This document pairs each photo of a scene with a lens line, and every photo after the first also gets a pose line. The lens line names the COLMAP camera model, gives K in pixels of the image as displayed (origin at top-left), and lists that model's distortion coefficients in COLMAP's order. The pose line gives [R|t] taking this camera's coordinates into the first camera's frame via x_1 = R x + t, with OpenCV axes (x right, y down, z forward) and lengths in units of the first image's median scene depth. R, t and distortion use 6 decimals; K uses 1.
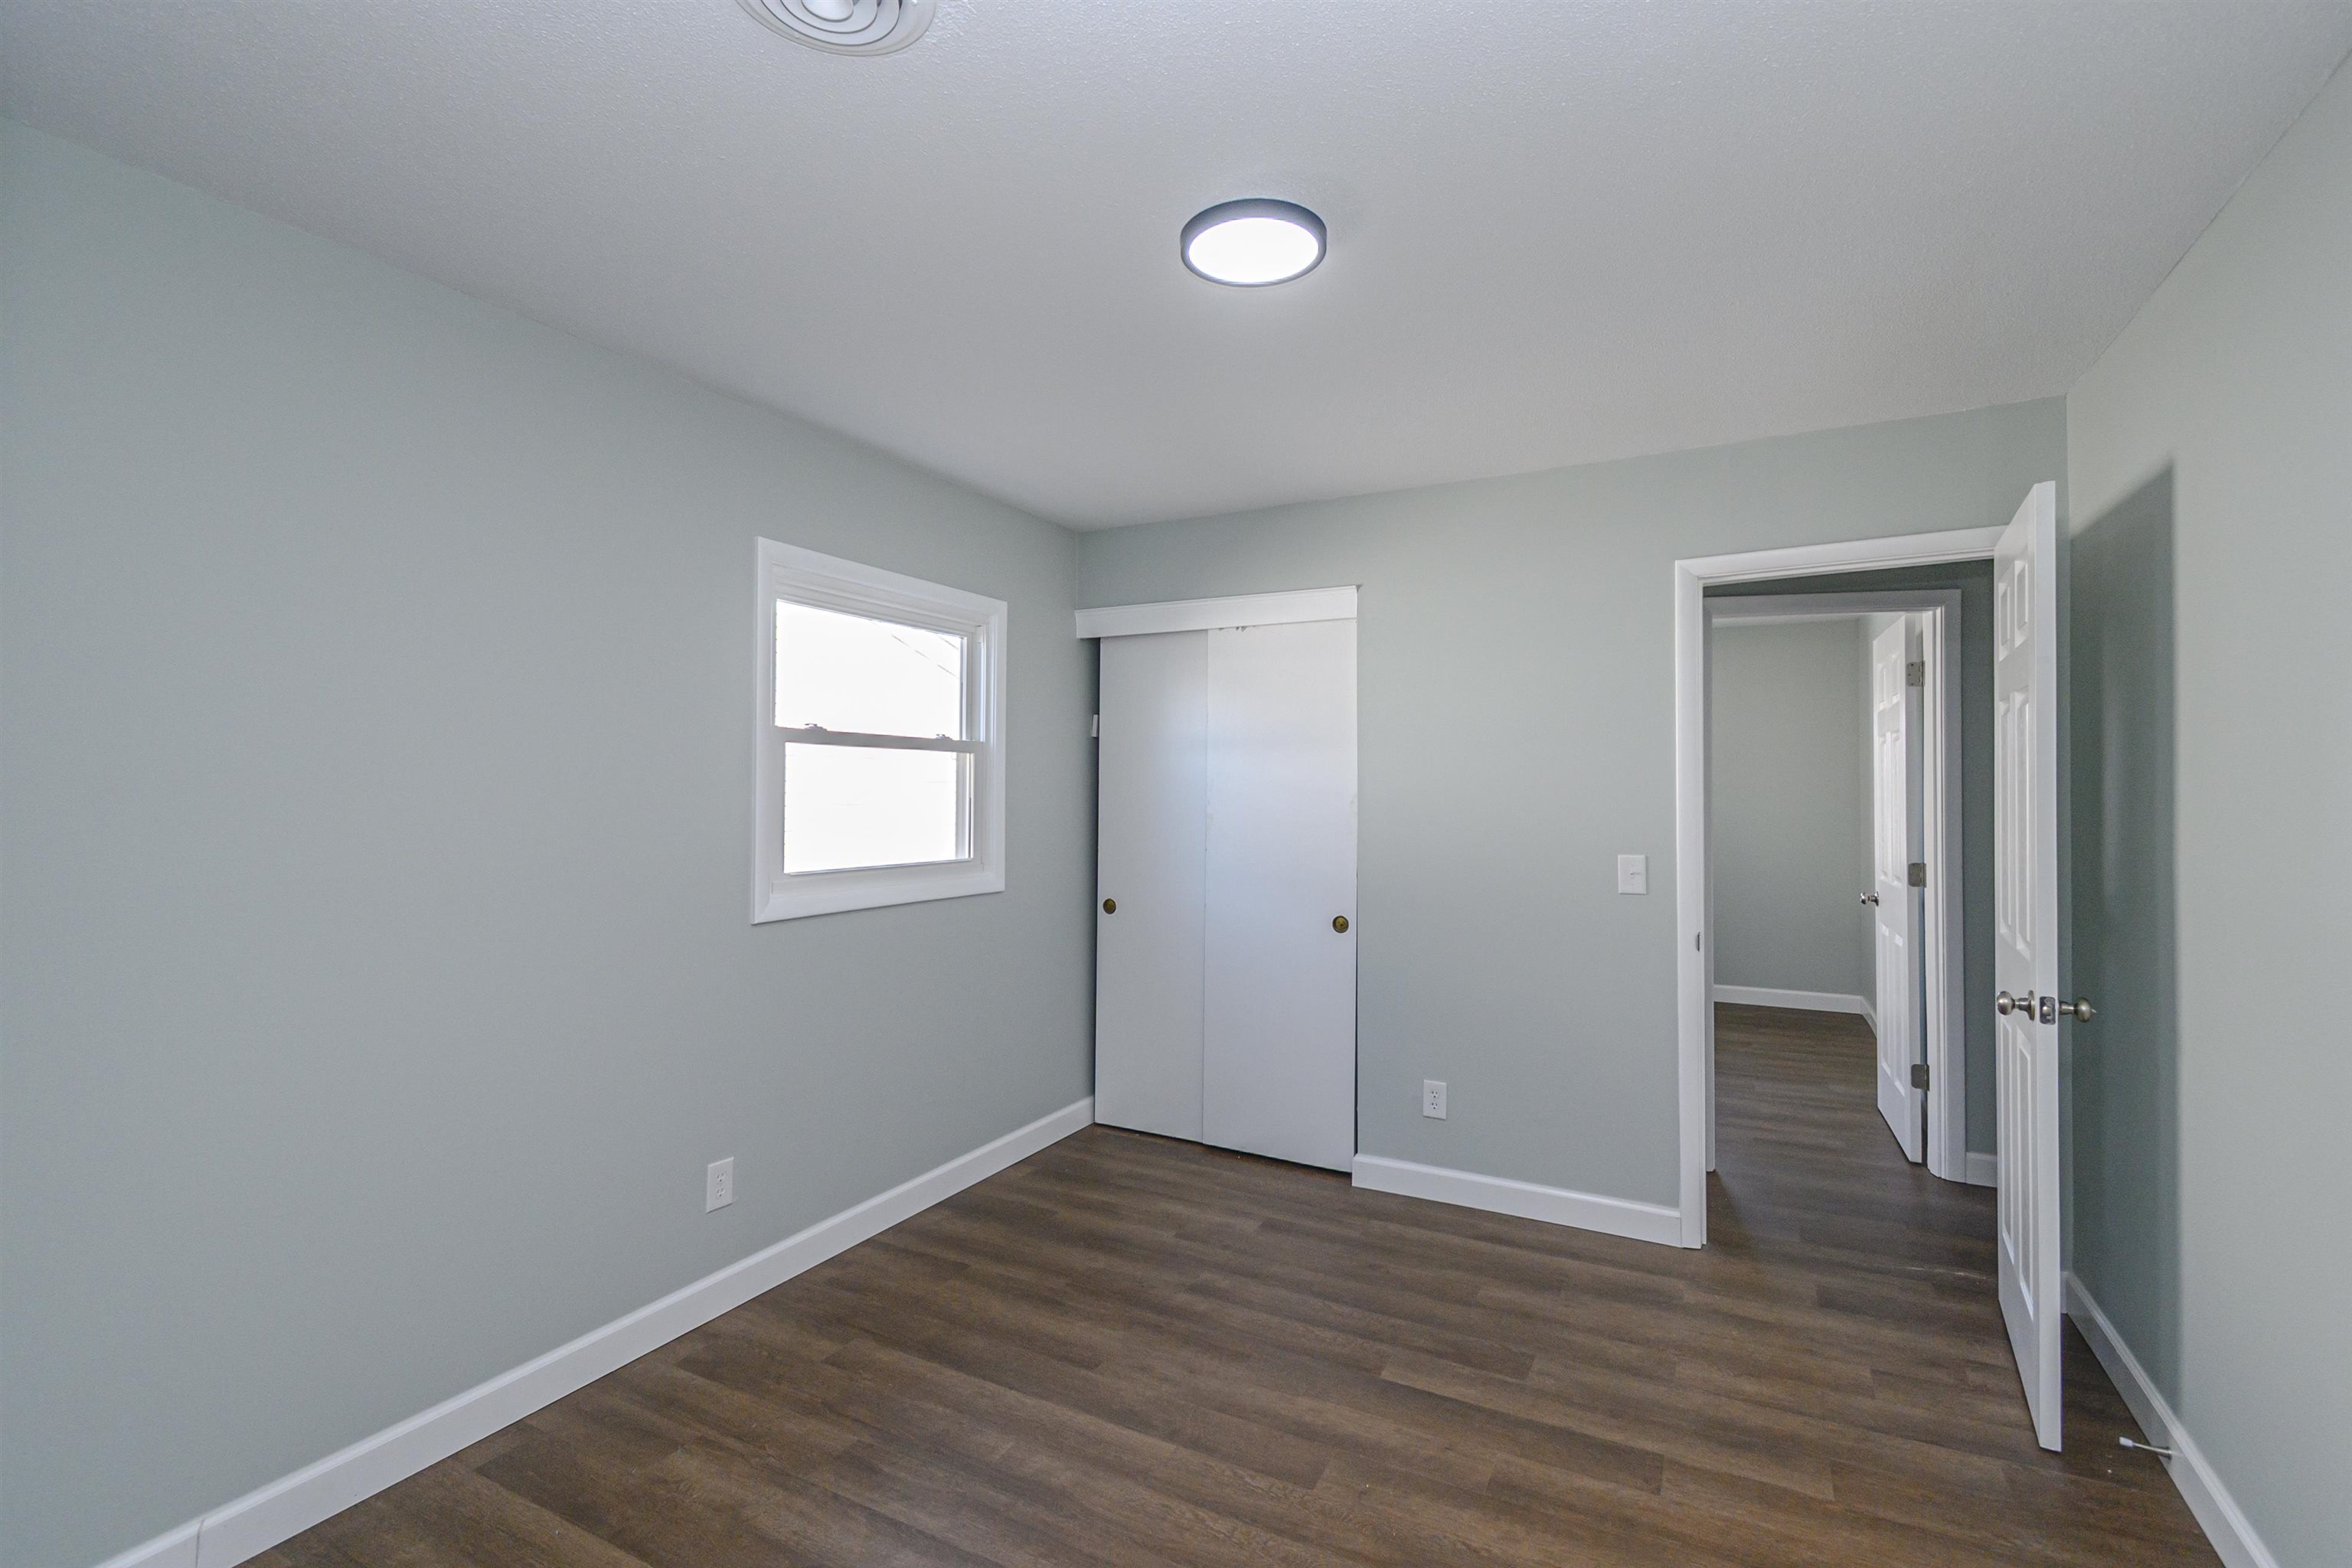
lens RADIAL K [[1062.3, 0, 1158.8], [0, 1062.3, 783.7], [0, 0, 1]] dist [0.013858, -0.004149]
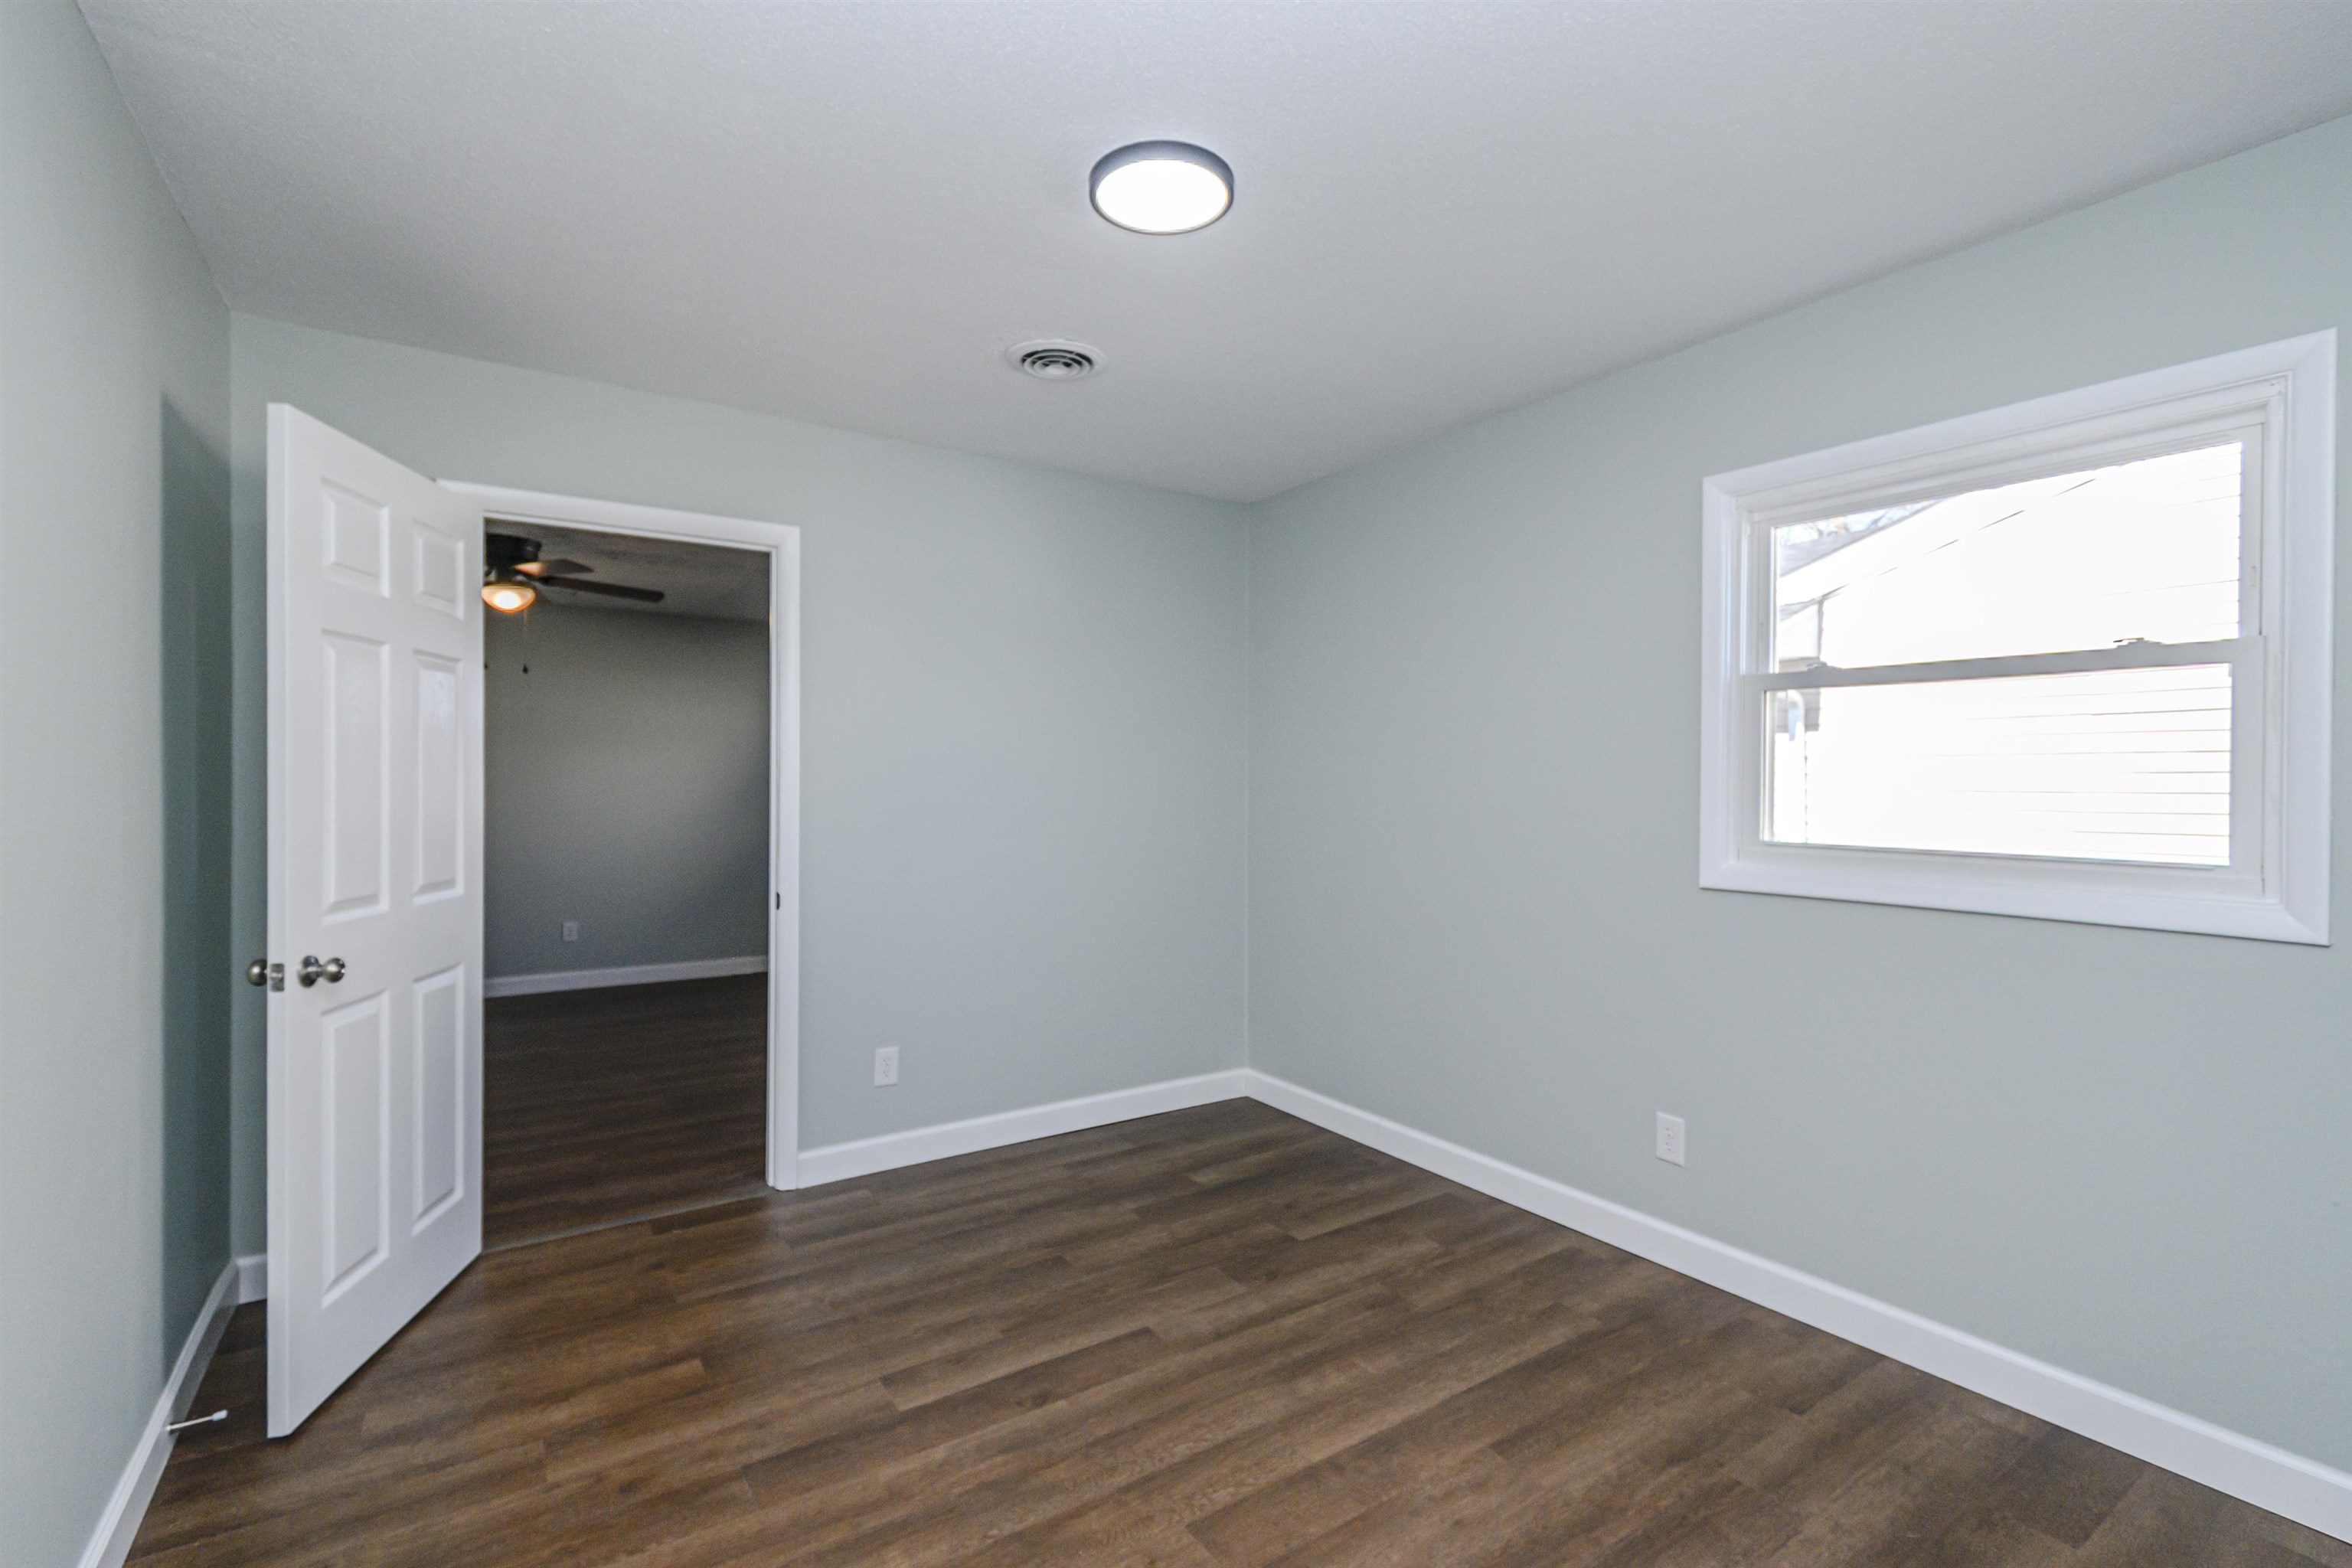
lens RADIAL K [[1062.3, 0, 1193.7], [0, 1062.3, 789.4], [0, 0, 1]] dist [0.013858, -0.004149]
pose [[-0.458821, 0.000785, -0.888529, 0.782912], [0.003531, 0.999993, -0.000941, 0.049652], [0.888522, -0.003569, -0.458820, 1.203808]]
